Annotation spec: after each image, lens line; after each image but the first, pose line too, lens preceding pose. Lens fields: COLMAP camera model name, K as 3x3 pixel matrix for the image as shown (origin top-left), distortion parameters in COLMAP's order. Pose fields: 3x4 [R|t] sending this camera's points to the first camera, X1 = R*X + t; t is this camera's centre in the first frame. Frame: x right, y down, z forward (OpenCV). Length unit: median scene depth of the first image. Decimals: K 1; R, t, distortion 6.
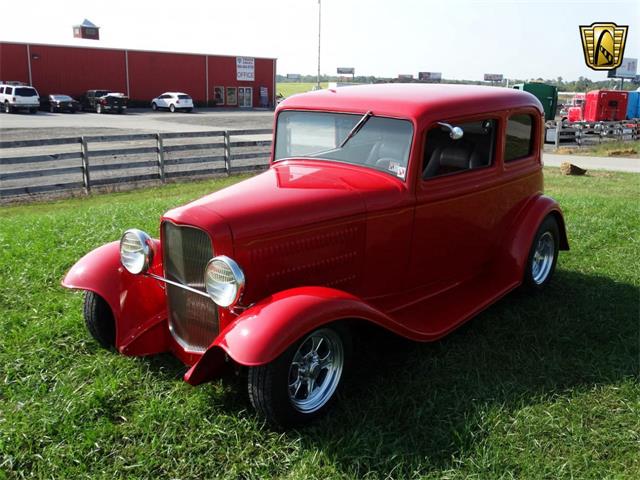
lens RADIAL K [[659.0, 0, 286.5], [0, 659.0, 238.3], [0, 0, 1]] dist [-0.006977, 0.000000]
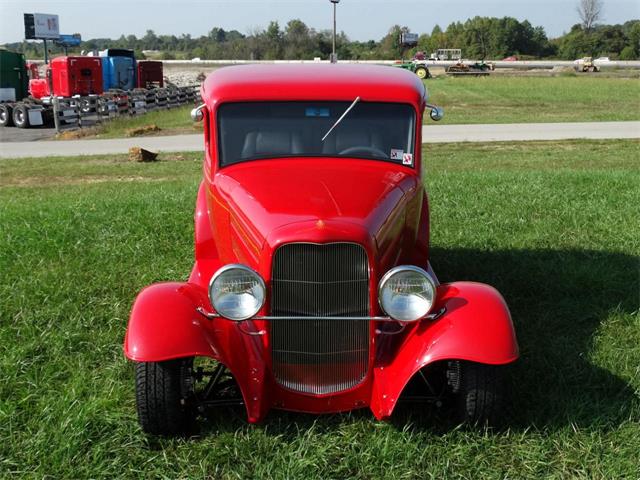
lens RADIAL K [[907.7, 0, 320.7], [0, 907.7, 240.5], [0, 0, 1]] dist [-0.047454, 0.000000]
pose [[0.726282, -0.162528, 0.667907, -0.783426], [0.176174, 0.983204, 0.047681, -0.067348], [-0.664438, 0.083038, 0.742716, 0.122296]]
